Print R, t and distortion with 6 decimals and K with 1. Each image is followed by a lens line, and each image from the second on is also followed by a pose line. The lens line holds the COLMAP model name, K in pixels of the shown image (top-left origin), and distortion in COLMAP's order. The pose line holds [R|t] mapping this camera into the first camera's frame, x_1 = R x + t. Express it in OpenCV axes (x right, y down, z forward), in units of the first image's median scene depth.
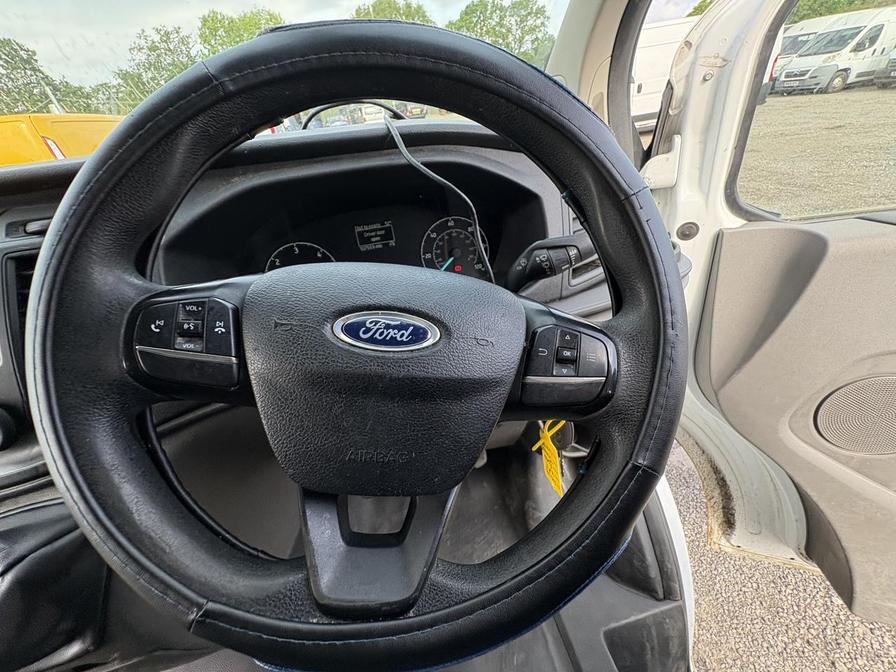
lens RADIAL K [[354.2, 0, 448.6], [0, 354.2, 337.2], [0, 0, 1]] dist [-0.002991, 0.000159]
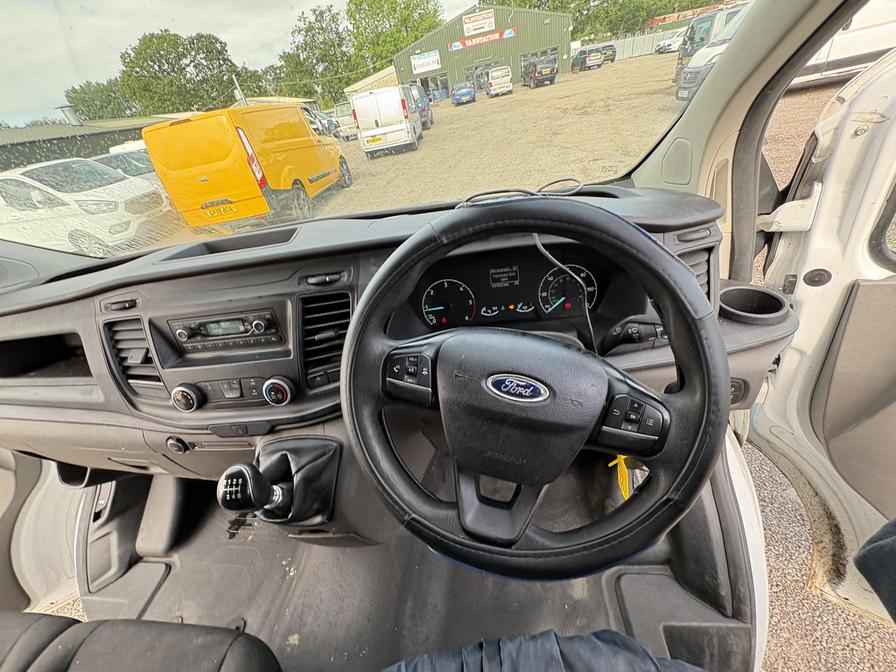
lens RADIAL K [[353.4, 0, 451.9], [0, 353.4, 336.5], [0, 0, 1]] dist [-0.000520, -0.000174]
pose [[0.957125, 0.117541, -0.264757, -0.022480], [-0.097255, 0.991316, 0.088515, -0.160185], [0.272862, -0.058971, 0.960244, -0.294219]]
